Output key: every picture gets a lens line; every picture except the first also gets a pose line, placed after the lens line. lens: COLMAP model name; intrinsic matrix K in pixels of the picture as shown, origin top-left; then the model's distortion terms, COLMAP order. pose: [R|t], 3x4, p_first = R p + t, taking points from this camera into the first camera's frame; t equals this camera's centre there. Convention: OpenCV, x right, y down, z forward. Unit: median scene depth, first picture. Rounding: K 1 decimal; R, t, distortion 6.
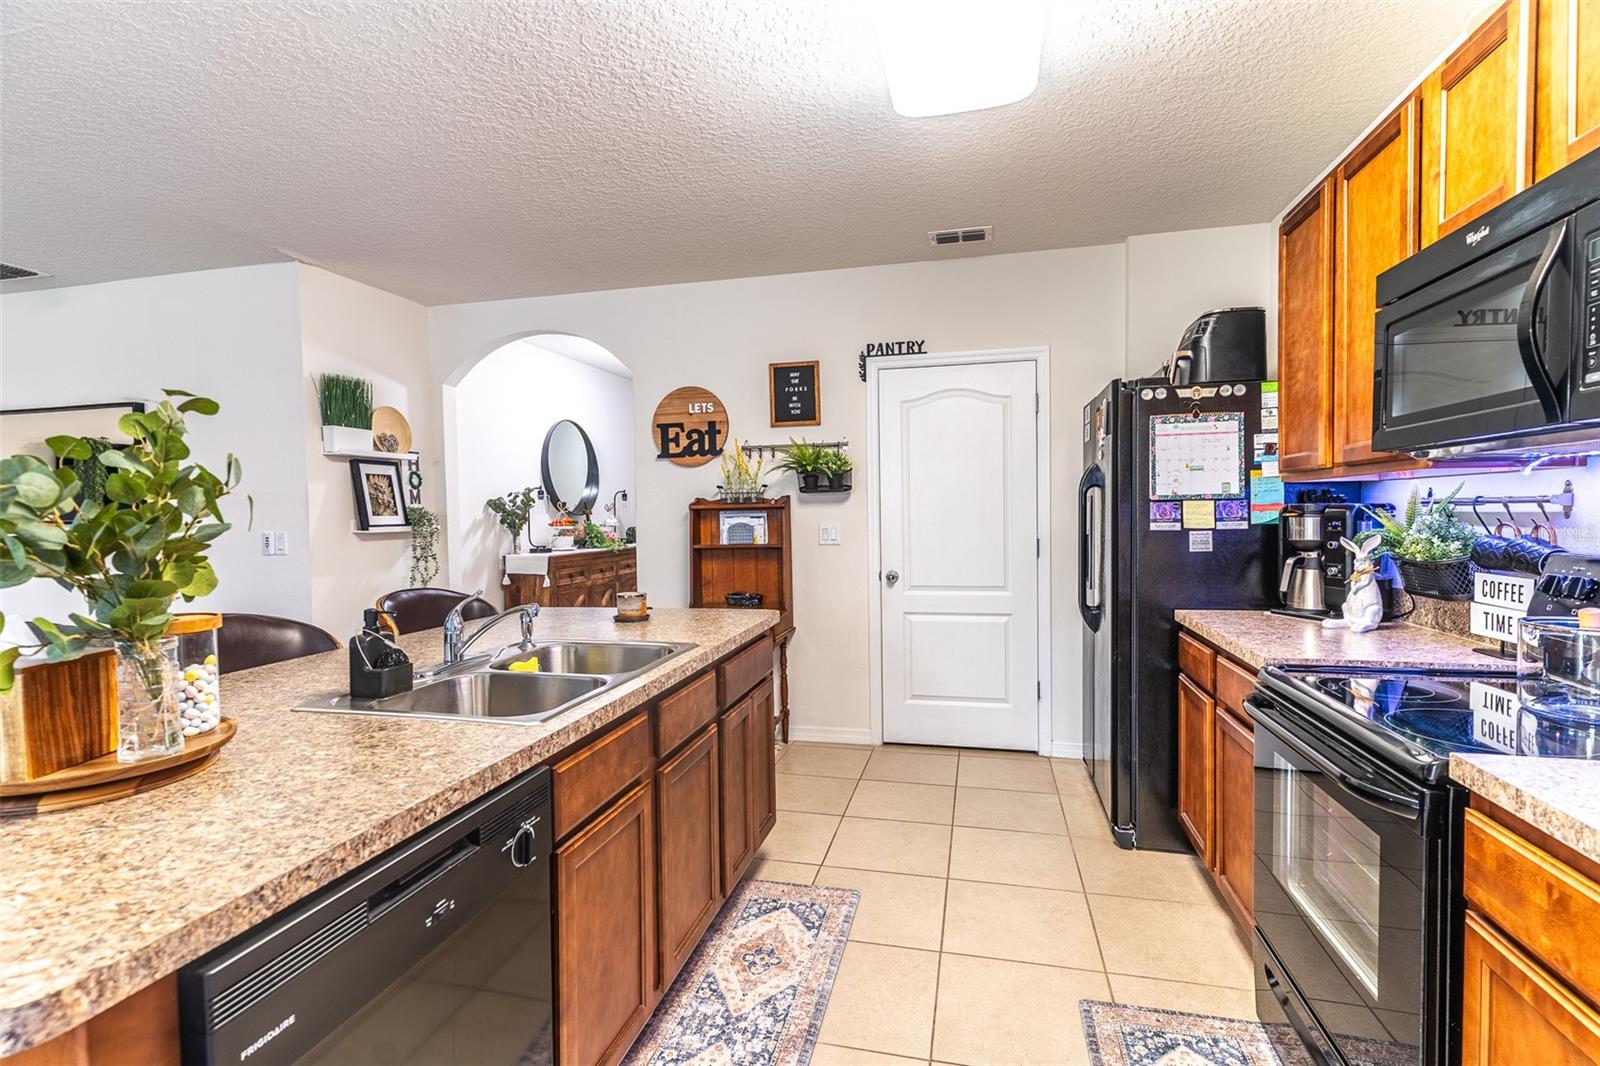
lens RADIAL K [[776.0, 0, 801.0], [0, 776.0, 533.3], [0, 0, 1]] dist [0.002060, -0.000452]
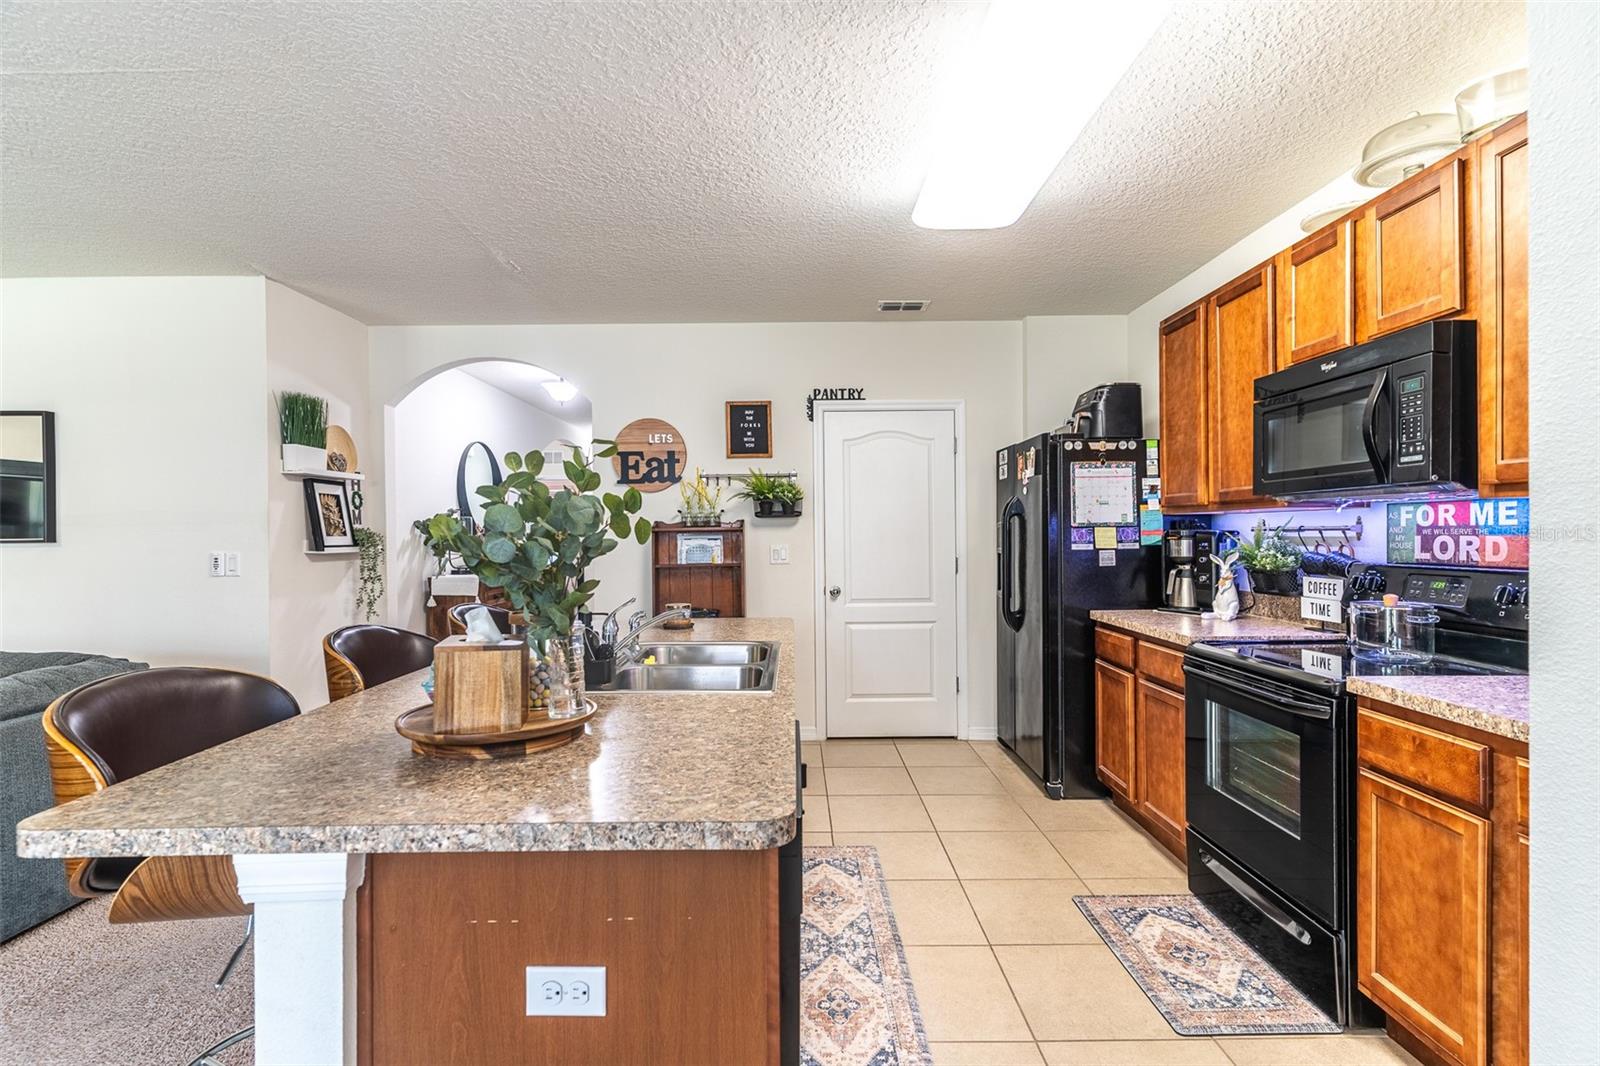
lens RADIAL K [[776.0, 0, 805.7], [0, 776.0, 532.0], [0, 0, 1]] dist [0.002060, -0.000452]
pose [[0.968956, 0.006310, 0.247154, -0.305918], [0.001833, 0.999464, -0.032700, 0.008094], [-0.247228, 0.032138, 0.968424, -0.152064]]
